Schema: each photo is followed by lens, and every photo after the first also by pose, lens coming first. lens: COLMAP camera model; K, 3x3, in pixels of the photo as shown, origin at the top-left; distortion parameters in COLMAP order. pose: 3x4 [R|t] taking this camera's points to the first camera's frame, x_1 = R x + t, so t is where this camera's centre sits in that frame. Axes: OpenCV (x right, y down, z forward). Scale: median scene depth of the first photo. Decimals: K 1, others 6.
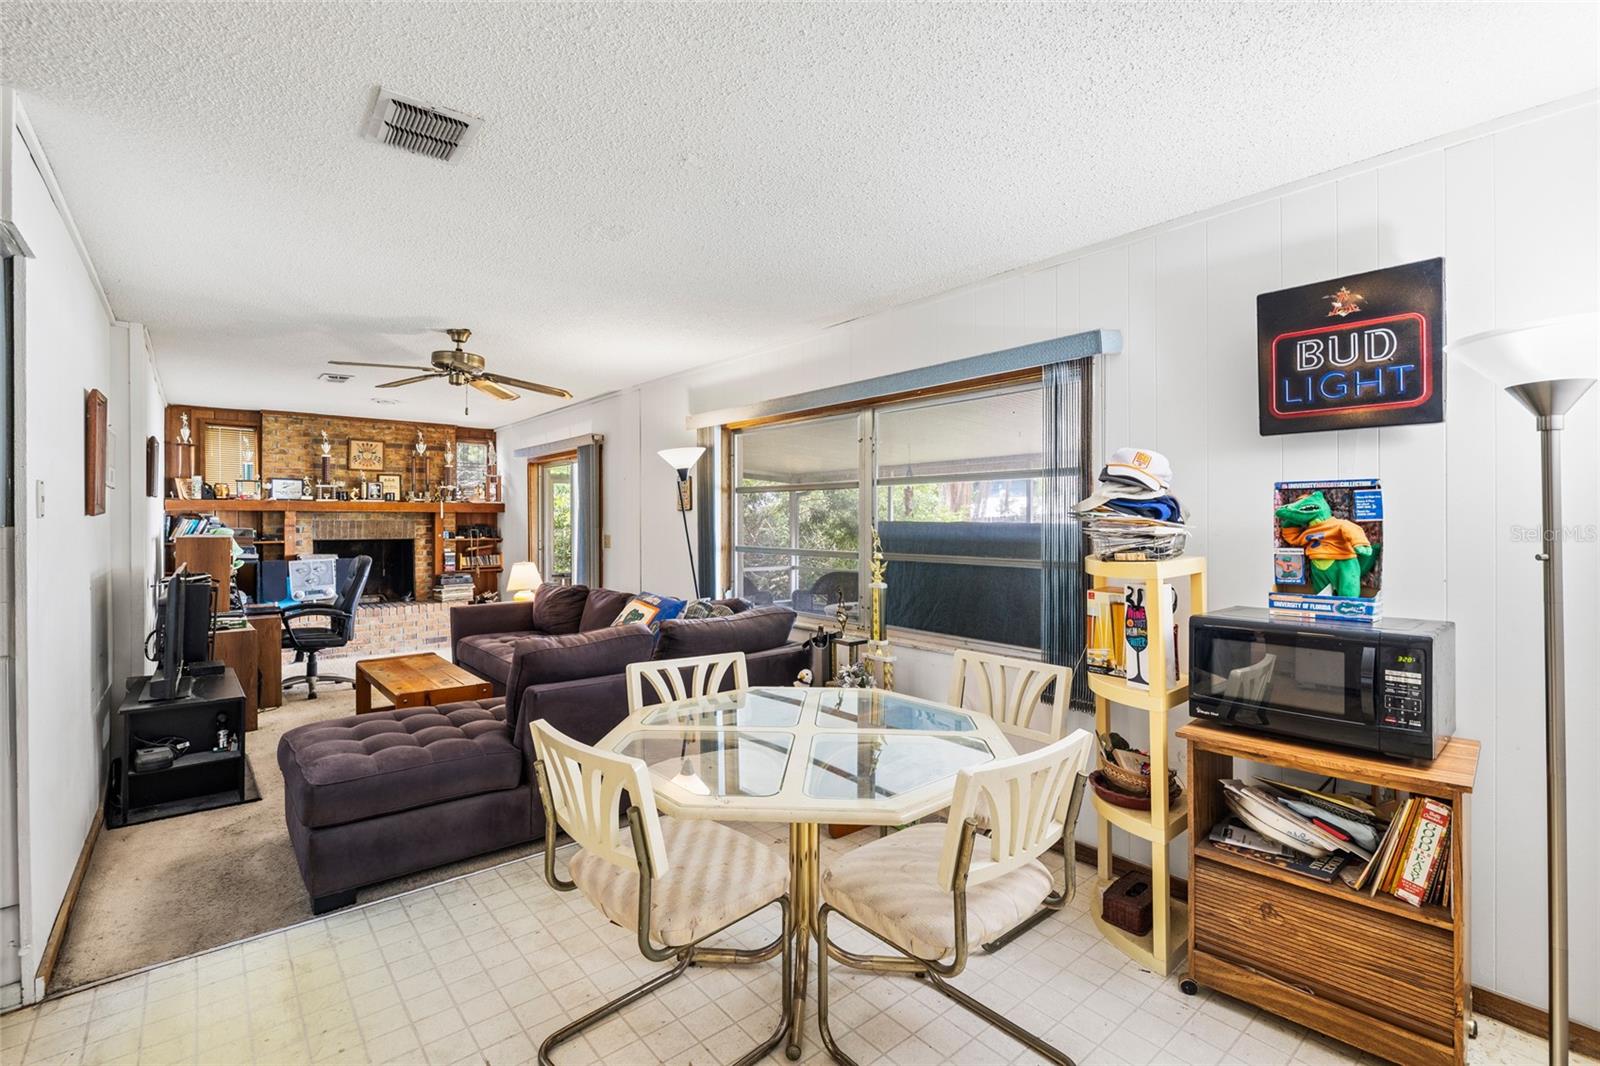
lens RADIAL K [[719.7, 0, 798.8], [0, 719.7, 518.5], [0, 0, 1]] dist [-0.009187, 0.001608]
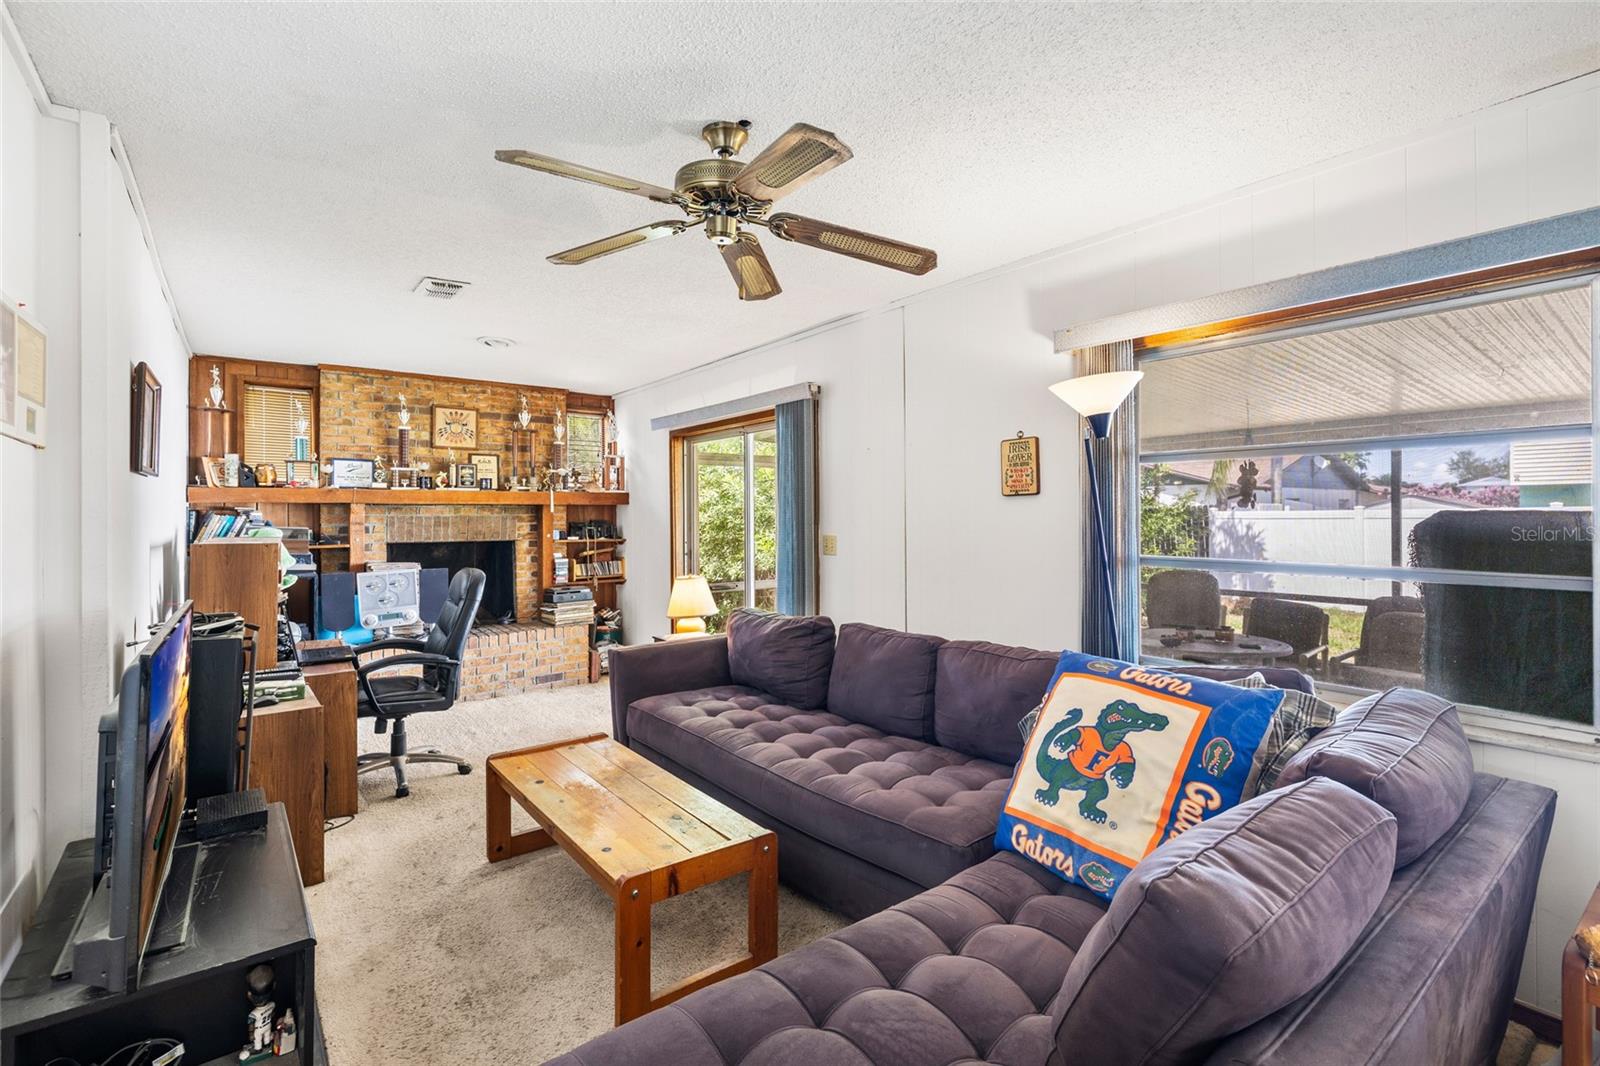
lens RADIAL K [[719.7, 0, 793.0], [0, 719.7, 510.0], [0, 0, 1]] dist [-0.009187, 0.001608]
pose [[0.998847, -0.004935, -0.047756, -0.300467], [0.004674, 0.999974, -0.005575, 0.003138], [0.047782, 0.005345, 0.998843, 0.378600]]
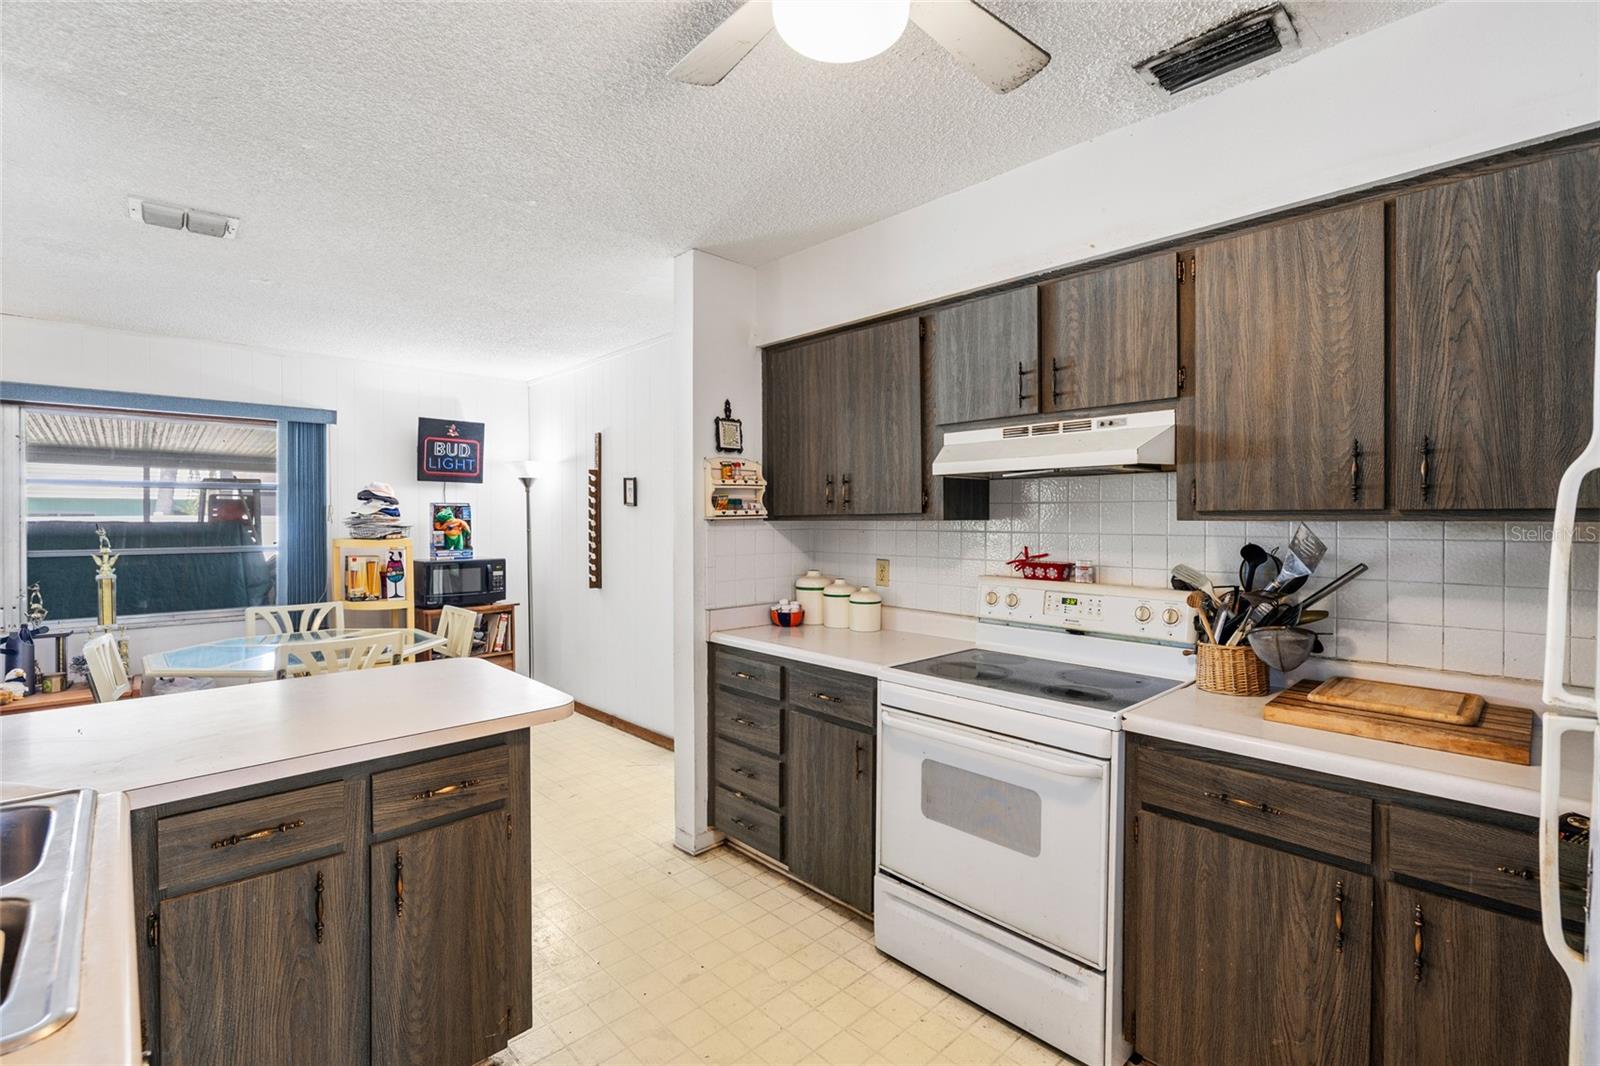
lens RADIAL K [[719.7, 0, 806.1], [0, 719.7, 527.5], [0, 0, 1]] dist [-0.009187, 0.001608]
pose [[-0.075241, -0.009484, 0.997120, -0.696874], [-0.002261, 0.999954, 0.009341, 0.002089], [-0.997163, -0.001552, -0.075259, -0.008116]]
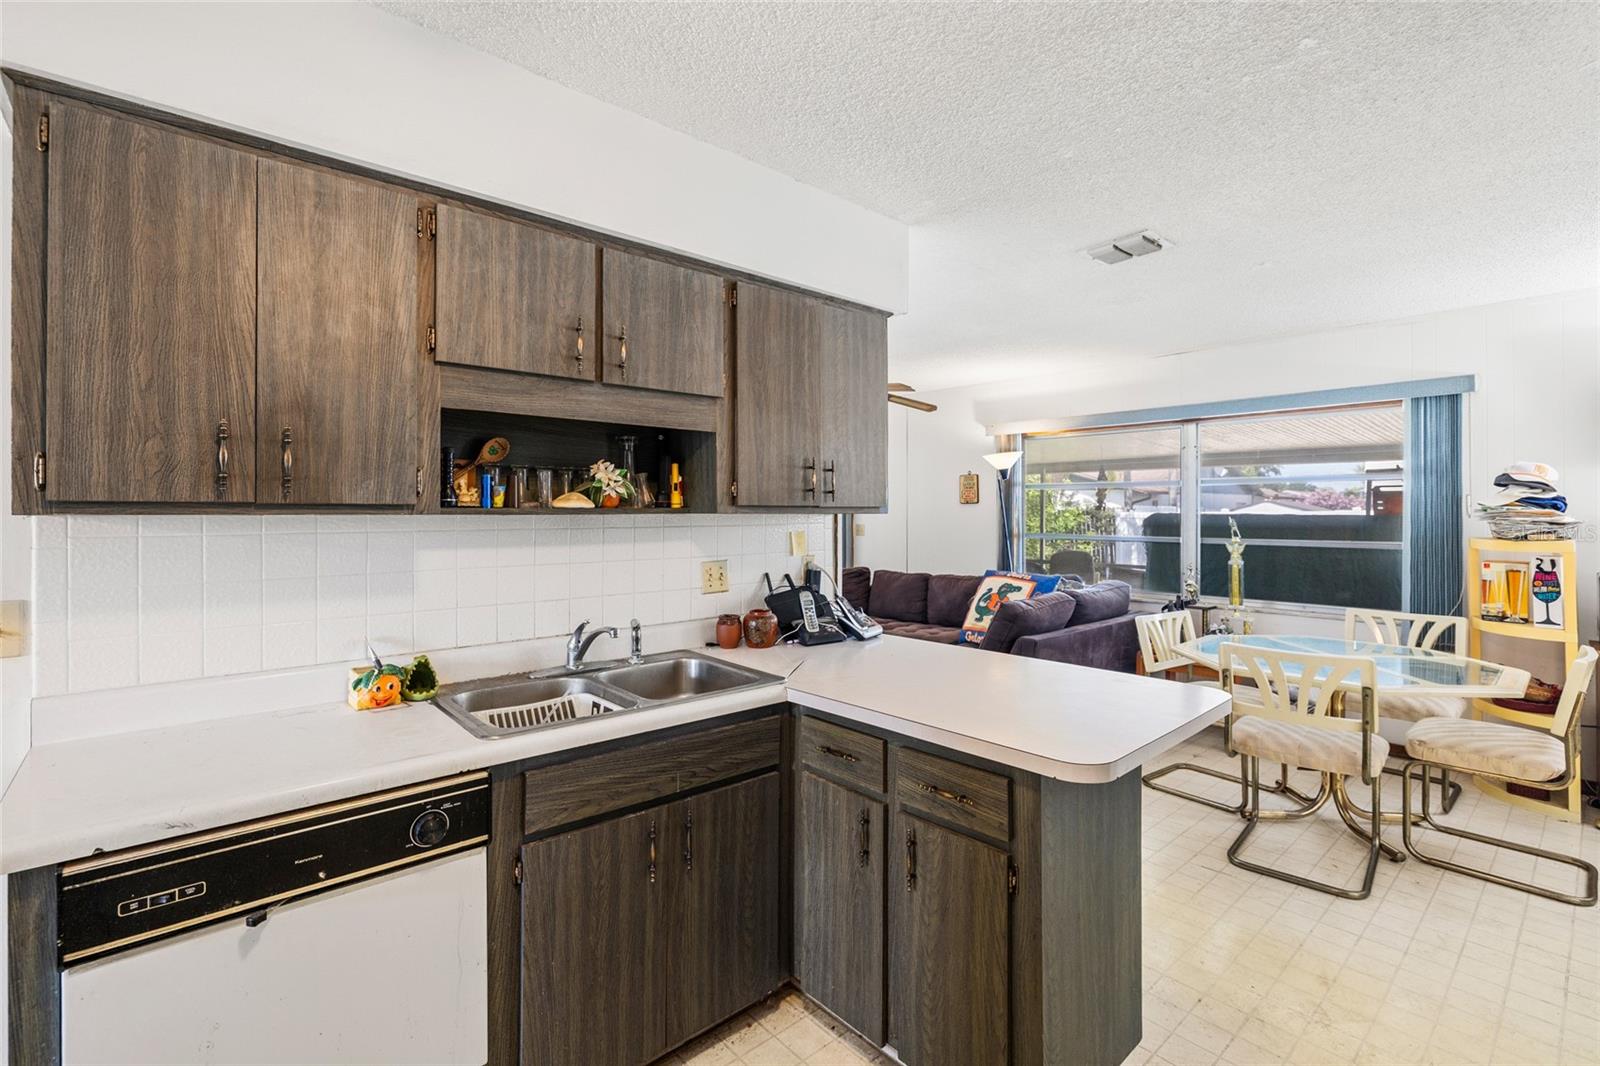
lens RADIAL K [[719.7, 0, 789.0], [0, 719.7, 509.7], [0, 0, 1]] dist [-0.009187, 0.001608]
pose [[0.999846, 0.002598, 0.017360, -0.450815], [-0.002576, 0.999996, -0.001302, 0.001327], [-0.017363, 0.001257, 0.999848, -0.171112]]
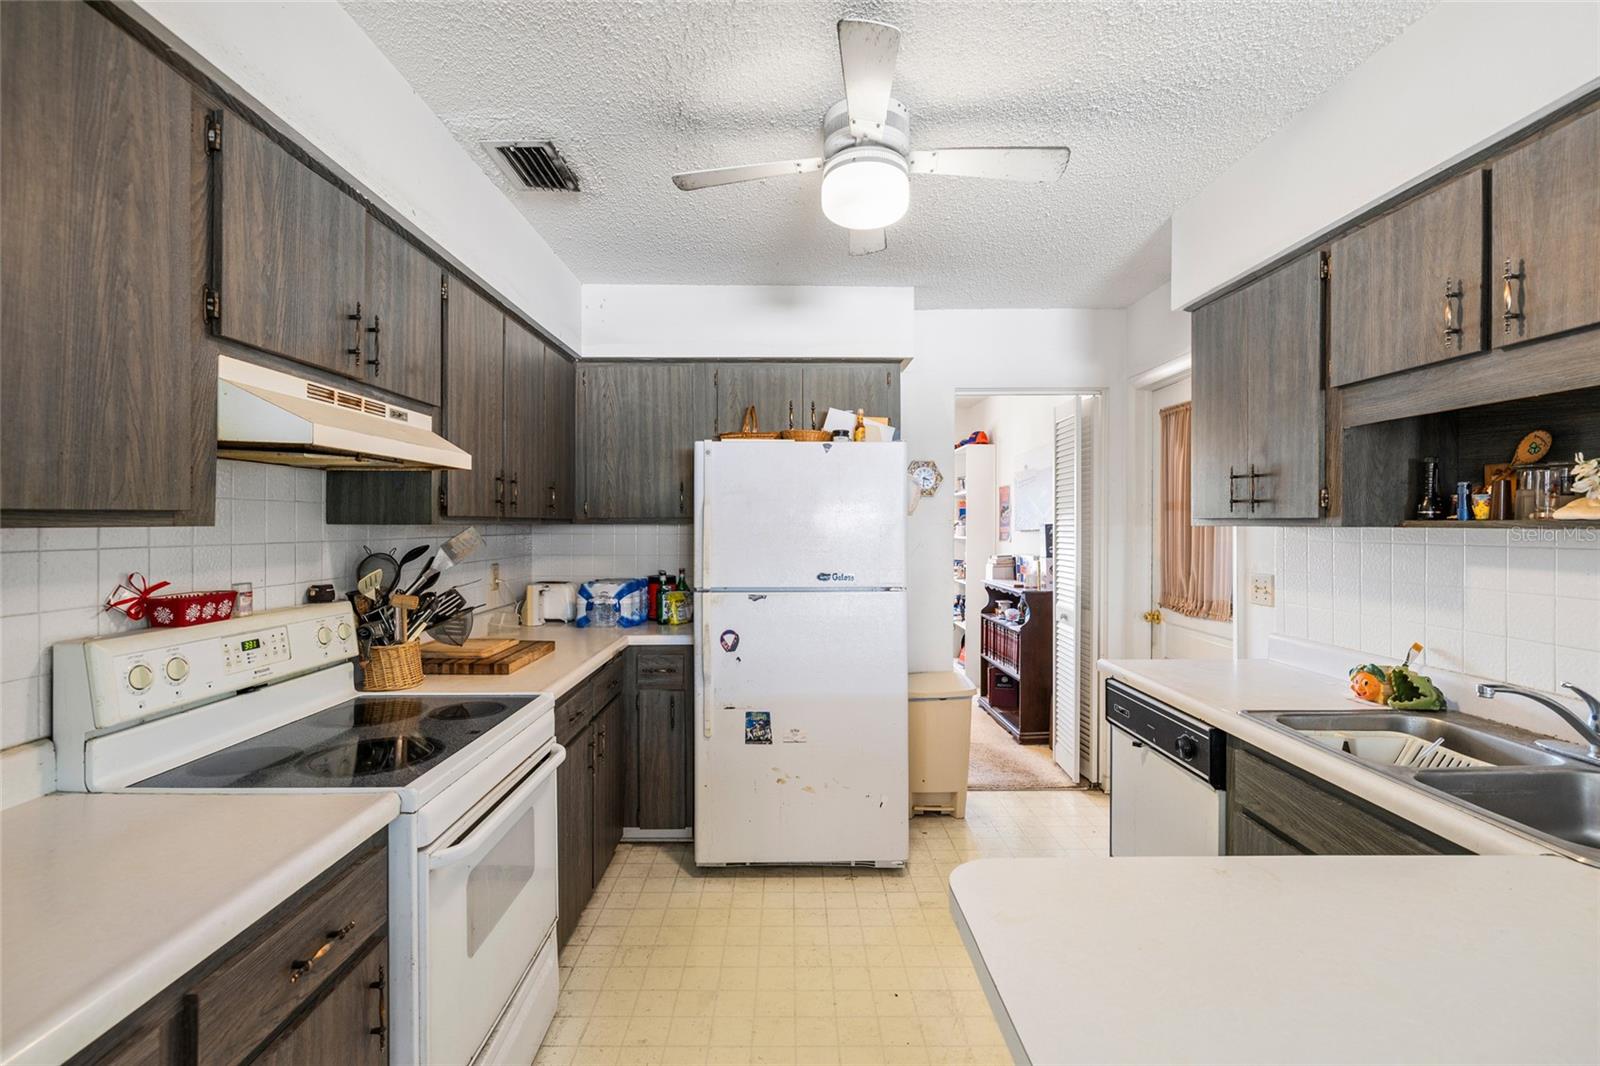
lens RADIAL K [[719.7, 0, 795.4], [0, 719.7, 527.2], [0, 0, 1]] dist [-0.009187, 0.001608]
pose [[-0.634991, 0.005394, -0.772500, -0.166500], [0.001841, 0.999983, 0.005469, 0.001124], [0.772517, 0.002051, -0.634991, 0.166241]]
